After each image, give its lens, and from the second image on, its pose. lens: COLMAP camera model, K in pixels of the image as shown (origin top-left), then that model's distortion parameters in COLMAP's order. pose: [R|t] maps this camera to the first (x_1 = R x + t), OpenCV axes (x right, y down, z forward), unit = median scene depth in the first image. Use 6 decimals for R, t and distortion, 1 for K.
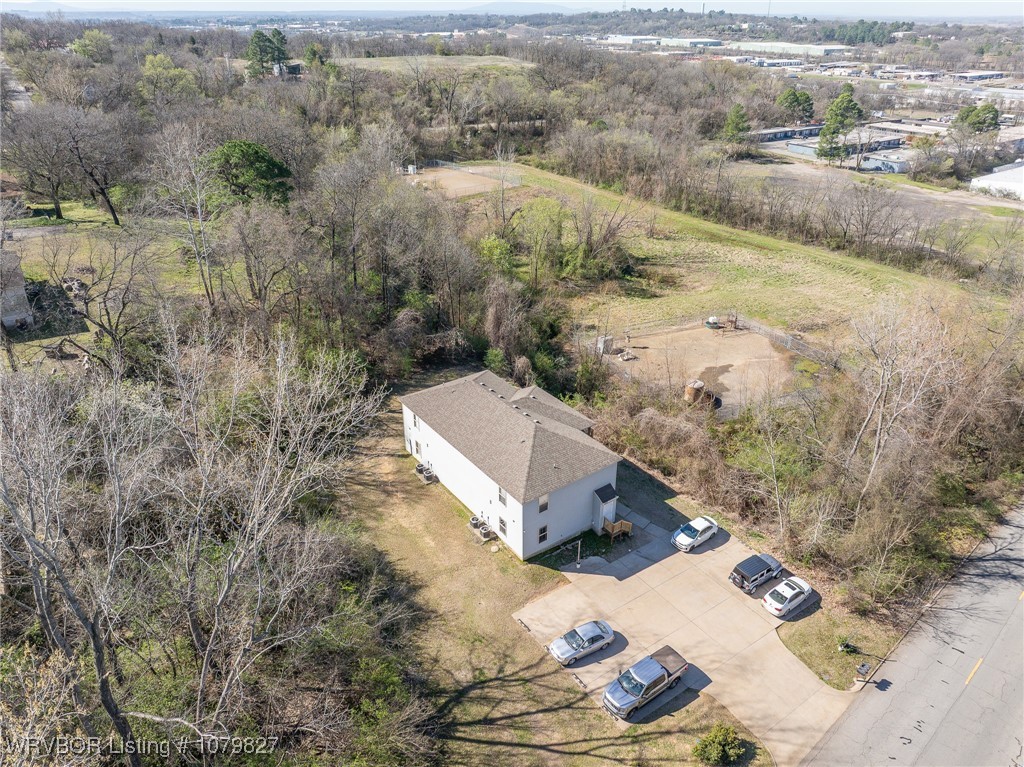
lens RADIAL K [[736.4, 0, 512.0], [0, 736.4, 383.5], [0, 0, 1]] dist [-0.052707, 0.035265]
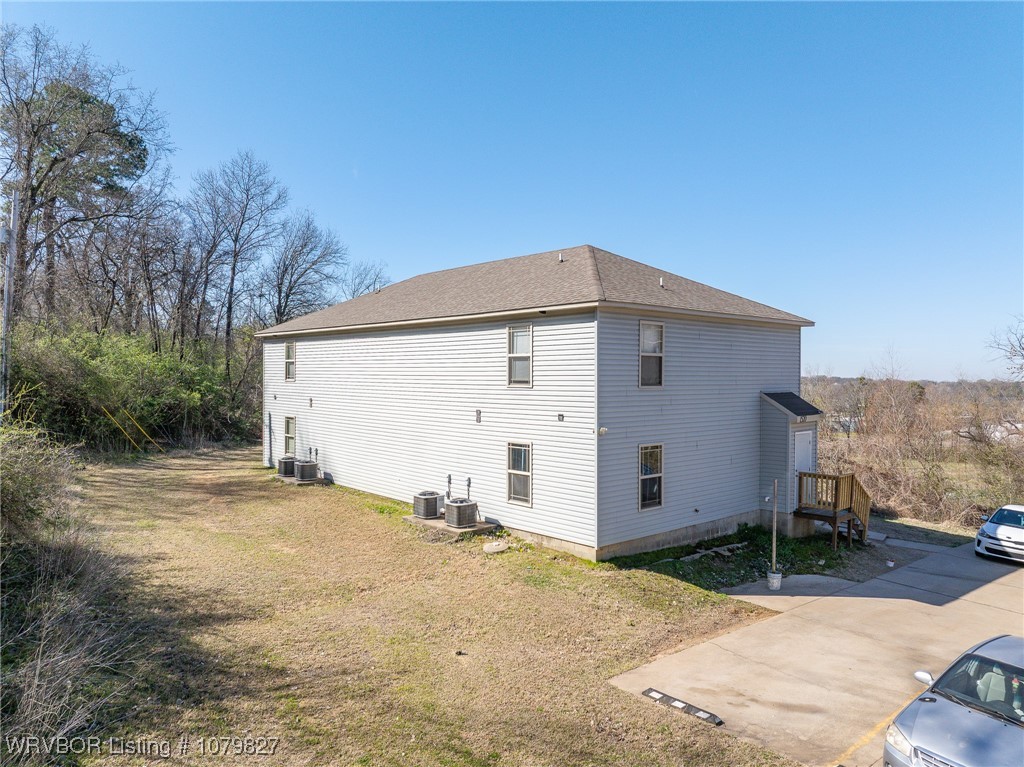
lens RADIAL K [[736.4, 0, 512.0], [0, 736.4, 383.5], [0, 0, 1]] dist [-0.052707, 0.035265]
pose [[0.995784, 0.000342, 0.091726, -0.045837], [0.040774, 0.894112, -0.445984, 0.306518], [-0.082166, 0.447843, 0.890329, 0.706206]]
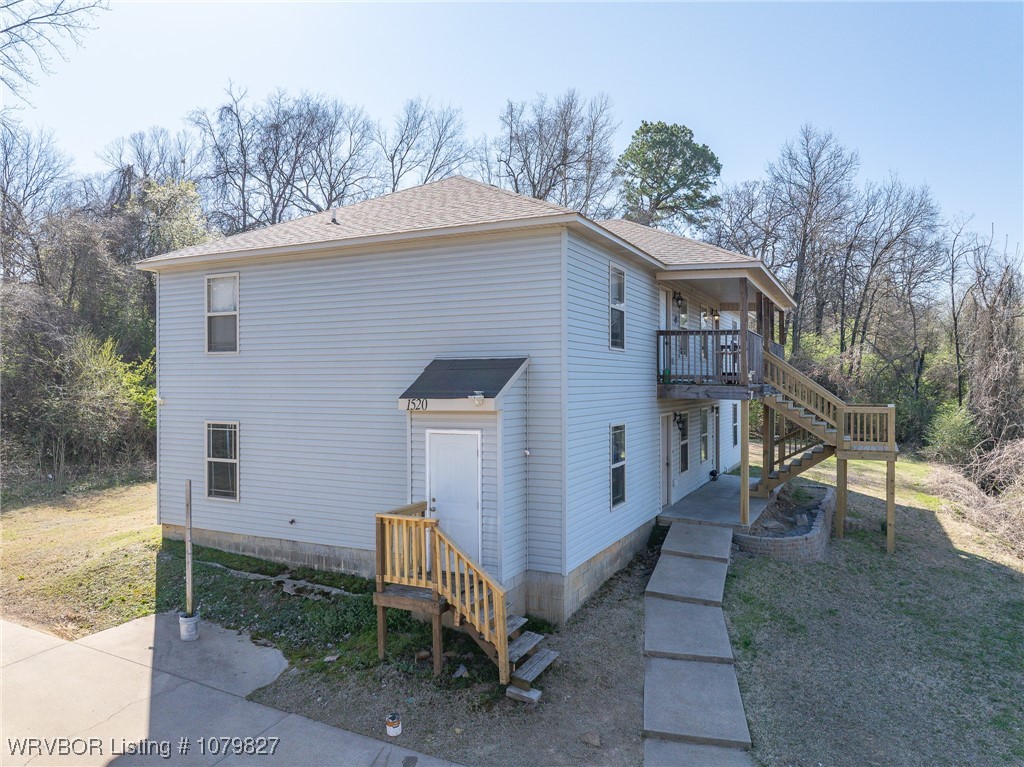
lens RADIAL K [[736.4, 0, 512.0], [0, 736.4, 383.5], [0, 0, 1]] dist [-0.052707, 0.035265]
pose [[0.519644, 0.031682, -0.853795, 0.315255], [-0.409719, 0.886152, -0.216483, 0.194539], [0.749734, 0.462311, 0.473464, 0.940060]]
